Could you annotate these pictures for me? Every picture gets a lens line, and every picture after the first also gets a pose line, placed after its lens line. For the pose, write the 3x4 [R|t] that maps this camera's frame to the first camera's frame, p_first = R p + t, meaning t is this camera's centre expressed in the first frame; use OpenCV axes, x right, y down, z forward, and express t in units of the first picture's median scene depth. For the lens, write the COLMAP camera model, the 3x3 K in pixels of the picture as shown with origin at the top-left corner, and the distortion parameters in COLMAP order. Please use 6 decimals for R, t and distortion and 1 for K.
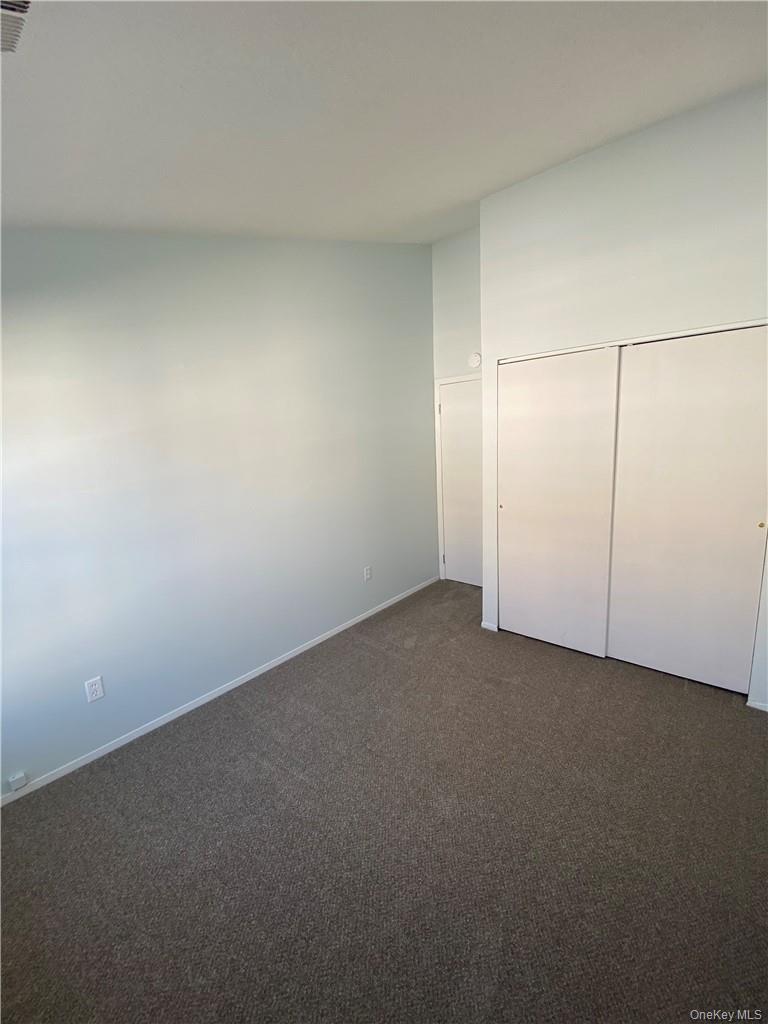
lens RADIAL K [[416.3, 0, 387.8], [0, 416.3, 511.9], [0, 0, 1]] dist [0.014082, -0.016085]
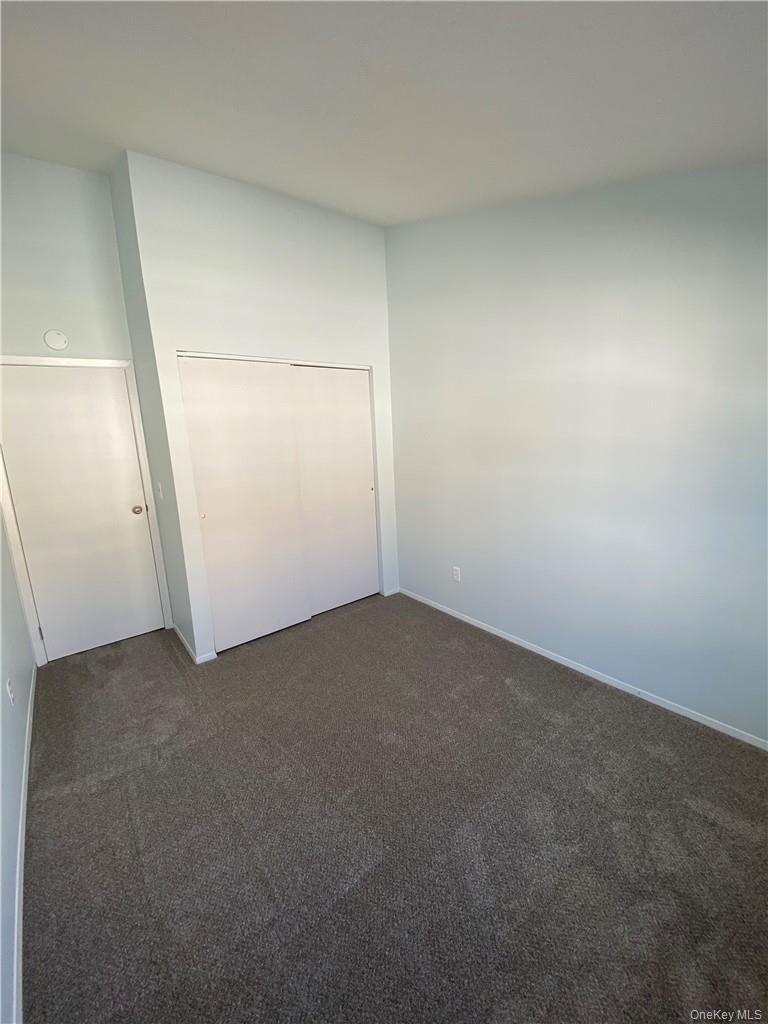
lens RADIAL K [[416.3, 0, 387.4], [0, 416.3, 509.5], [0, 0, 1]] dist [0.014082, -0.016085]
pose [[0.174973, -0.152318, 0.972720, -0.491452], [0.214105, 0.970205, 0.113411, -0.042035], [-0.961012, 0.188420, 0.202372, 0.410281]]
